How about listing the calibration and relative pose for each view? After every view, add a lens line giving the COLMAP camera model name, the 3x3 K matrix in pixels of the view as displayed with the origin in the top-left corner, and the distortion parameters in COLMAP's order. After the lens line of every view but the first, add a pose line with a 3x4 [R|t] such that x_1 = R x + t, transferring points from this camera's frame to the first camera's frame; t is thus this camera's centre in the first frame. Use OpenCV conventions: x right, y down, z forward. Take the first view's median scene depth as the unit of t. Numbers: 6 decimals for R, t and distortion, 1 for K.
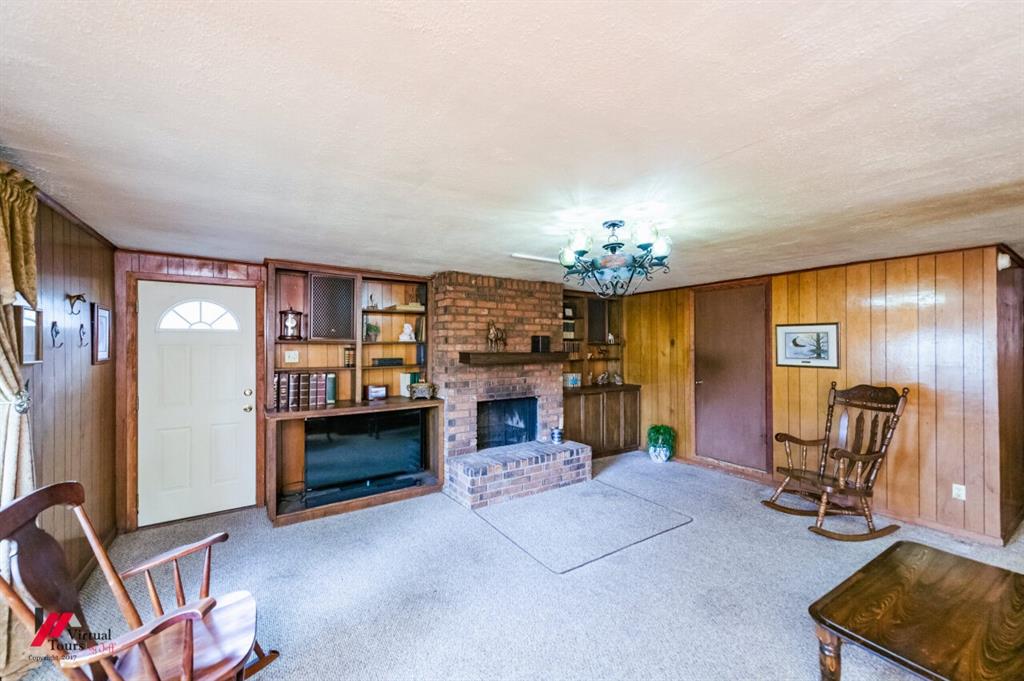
lens RADIAL K [[402.9, 0, 511.6], [0, 402.9, 342.4], [0, 0, 1]] dist [0.015909, -0.005035]
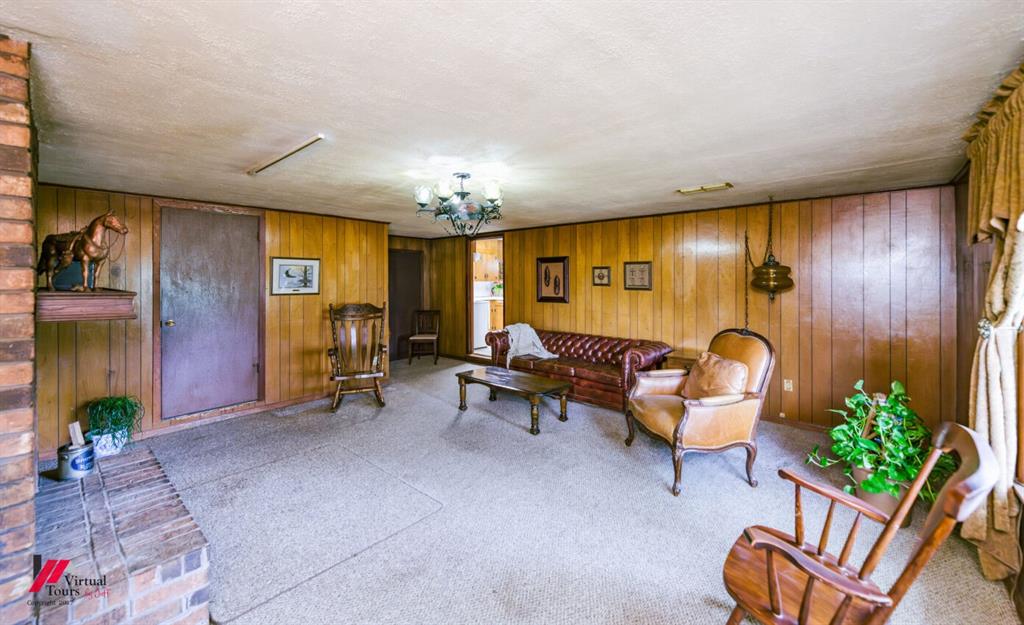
lens RADIAL K [[402.9, 0, 515.2], [0, 402.9, 281.1], [0, 0, 1]] dist [0.015775, -0.000069]
pose [[-0.271117, -0.008932, 0.962505, -0.546229], [-0.012501, 0.999905, 0.005758, 0.006365], [-0.962465, -0.010471, -0.271203, 0.679272]]
